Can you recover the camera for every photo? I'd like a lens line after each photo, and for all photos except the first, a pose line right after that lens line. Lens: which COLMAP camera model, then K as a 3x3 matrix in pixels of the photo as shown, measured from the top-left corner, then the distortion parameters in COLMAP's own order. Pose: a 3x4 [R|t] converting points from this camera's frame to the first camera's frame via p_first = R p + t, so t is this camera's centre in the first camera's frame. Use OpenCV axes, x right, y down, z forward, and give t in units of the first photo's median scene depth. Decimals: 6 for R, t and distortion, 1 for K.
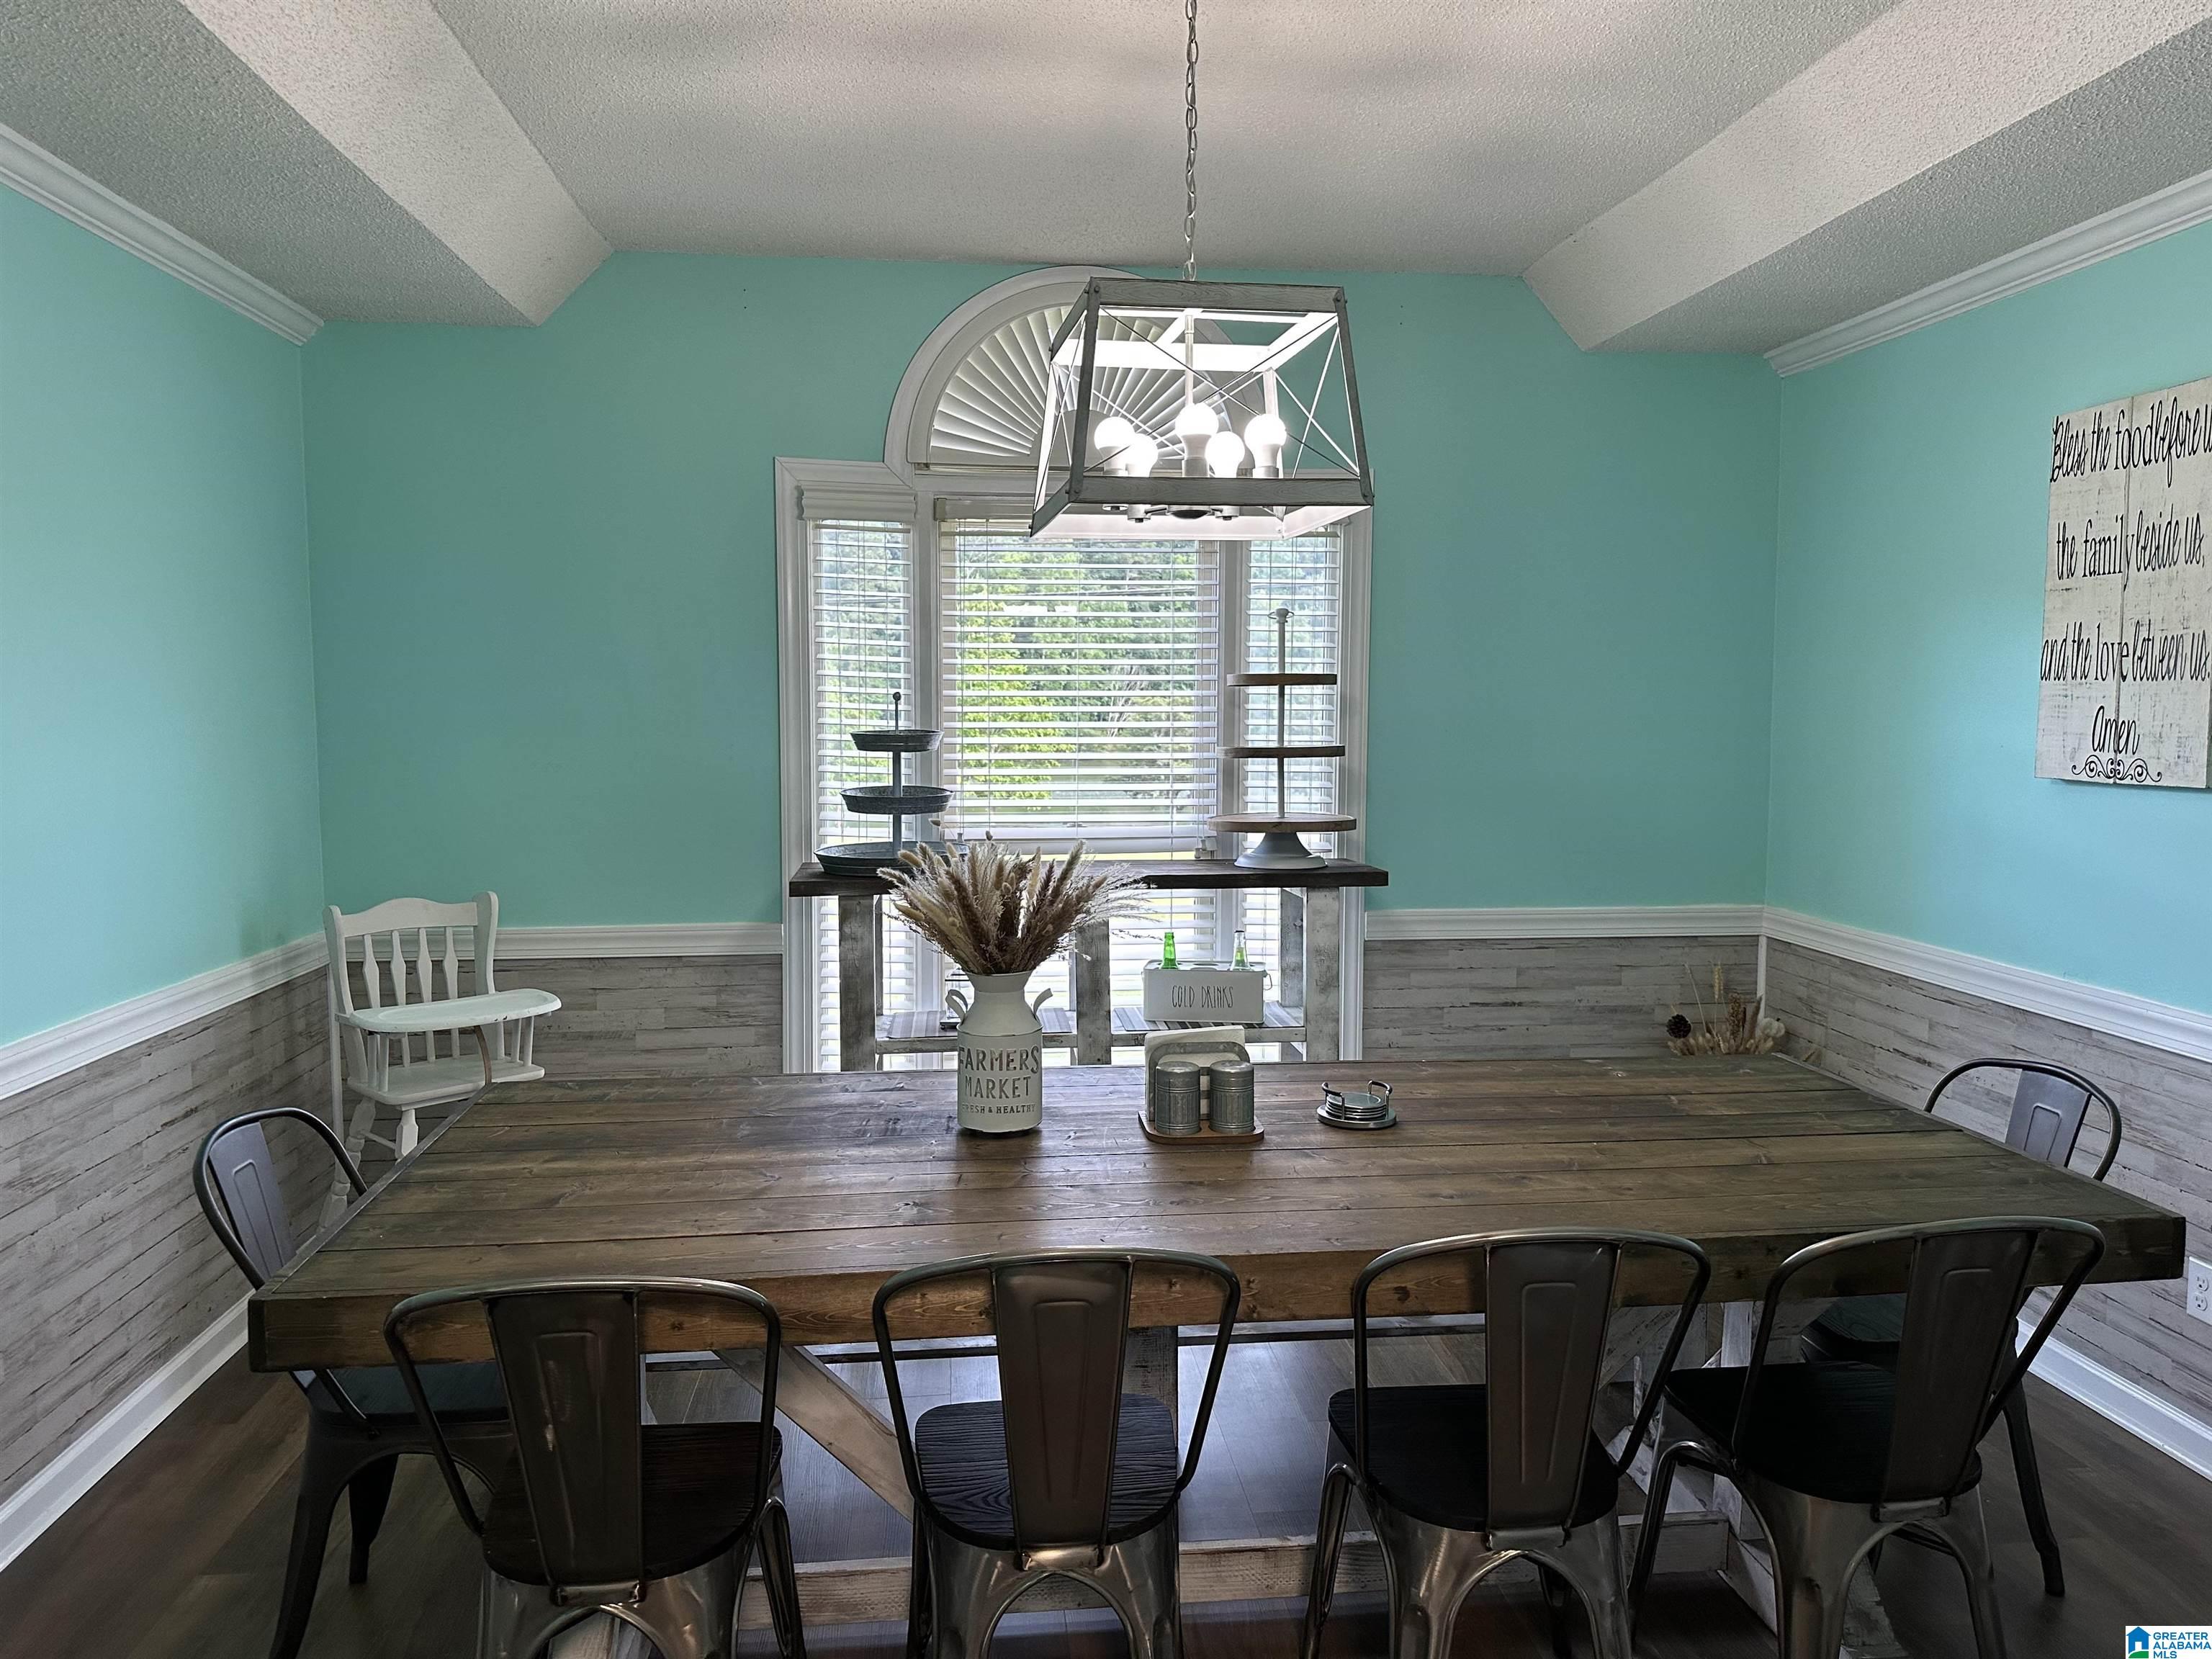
lens RADIAL K [[1554.1, 0, 1095.4], [0, 1554.1, 827.7], [0, 0, 1]] dist [0.097765, -0.166823]
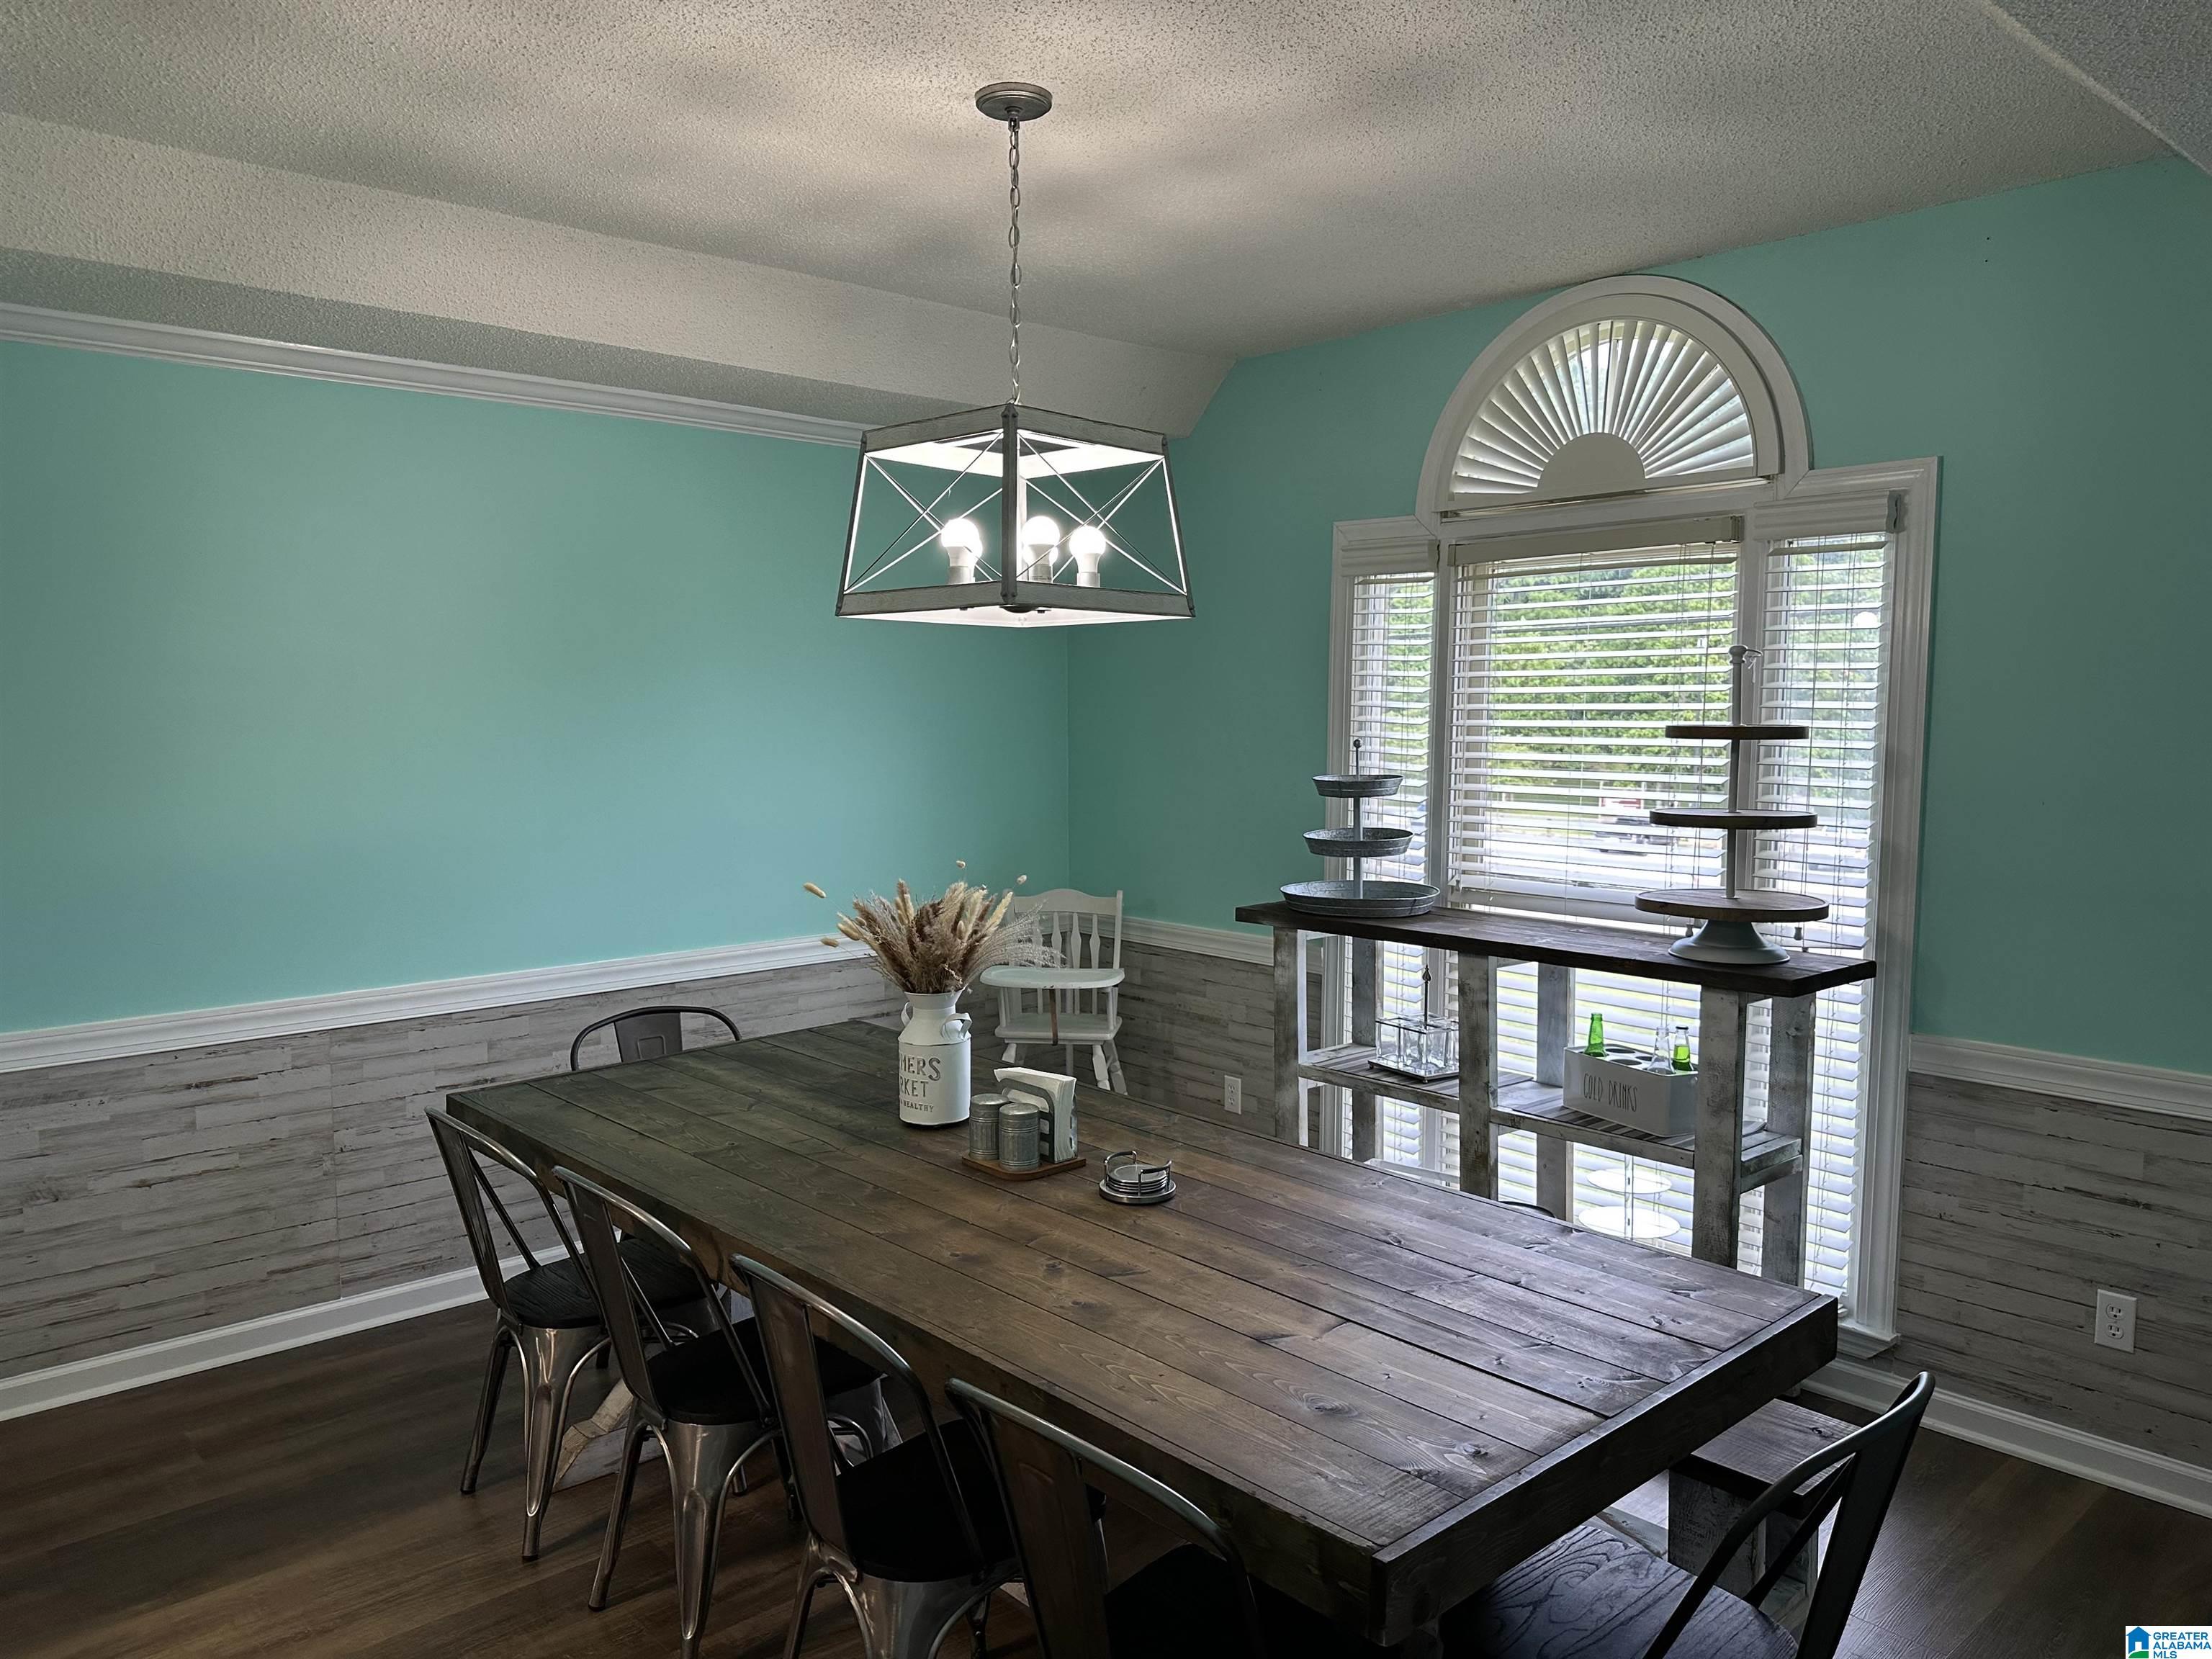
lens RADIAL K [[1554.1, 0, 1095.4], [0, 1554.1, 827.7], [0, 0, 1]] dist [0.097765, -0.166823]
pose [[0.586697, 0.069621, -0.806809, 0.585824], [-0.065379, 0.997117, 0.038501, -0.053765], [0.807163, 0.030160, 0.589557, 0.228680]]
